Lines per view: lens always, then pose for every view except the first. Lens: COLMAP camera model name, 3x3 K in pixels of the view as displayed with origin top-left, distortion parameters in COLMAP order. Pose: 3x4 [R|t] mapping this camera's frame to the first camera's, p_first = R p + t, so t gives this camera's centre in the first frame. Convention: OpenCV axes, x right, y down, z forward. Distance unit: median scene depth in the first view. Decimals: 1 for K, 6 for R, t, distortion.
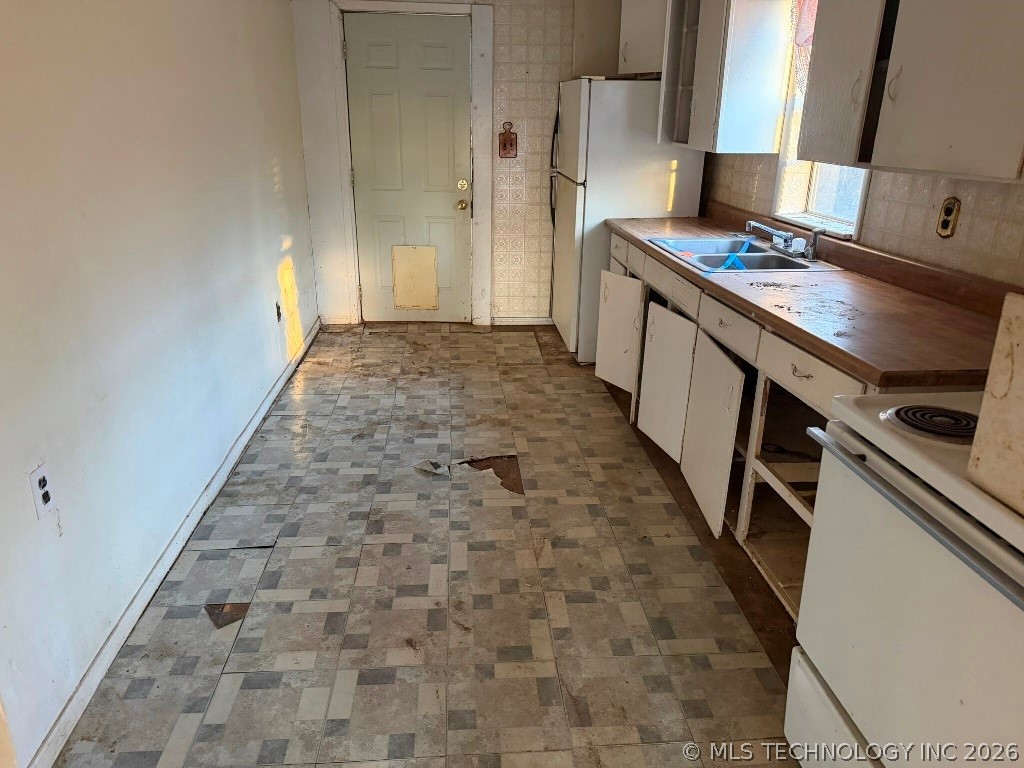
lens RADIAL K [[712.7, 0, 512.0], [0, 712.7, 384.0], [0, 0, 1]] dist [0.125112, -0.192507]
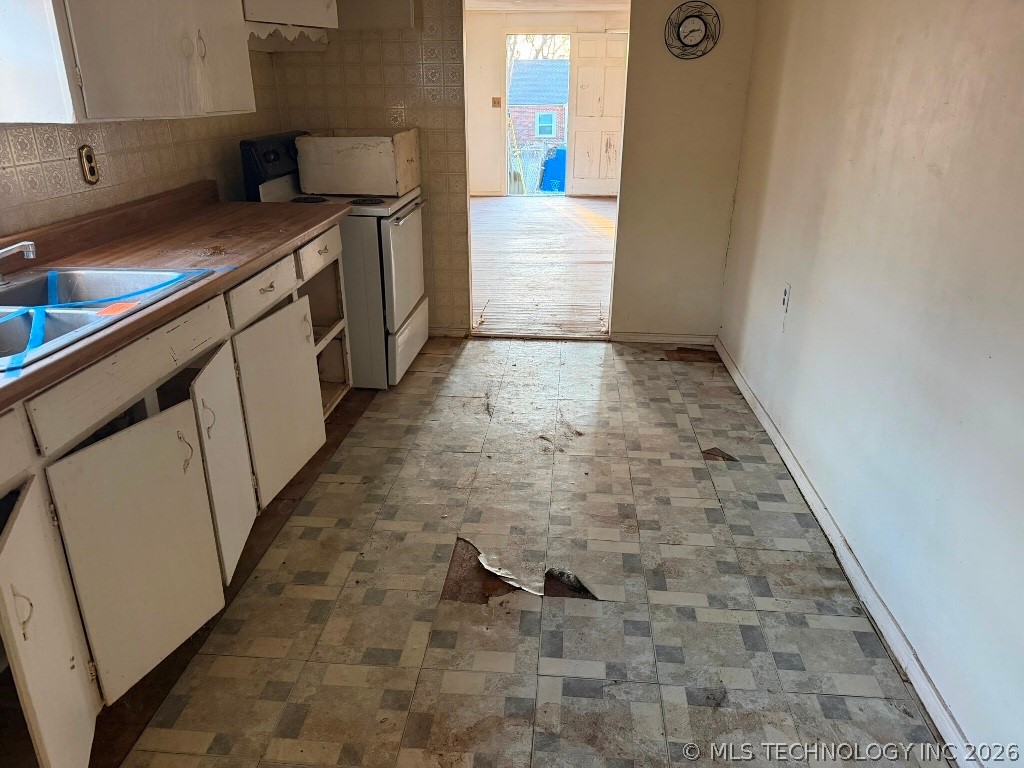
lens RADIAL K [[712.7, 0, 512.0], [0, 712.7, 384.0], [0, 0, 1]] dist [0.125112, -0.192507]
pose [[-0.986049, -0.079355, 0.146325, -0.150349], [0.038576, 0.746182, 0.664624, -0.520795], [-0.161926, 0.660996, -0.732710, 1.471591]]
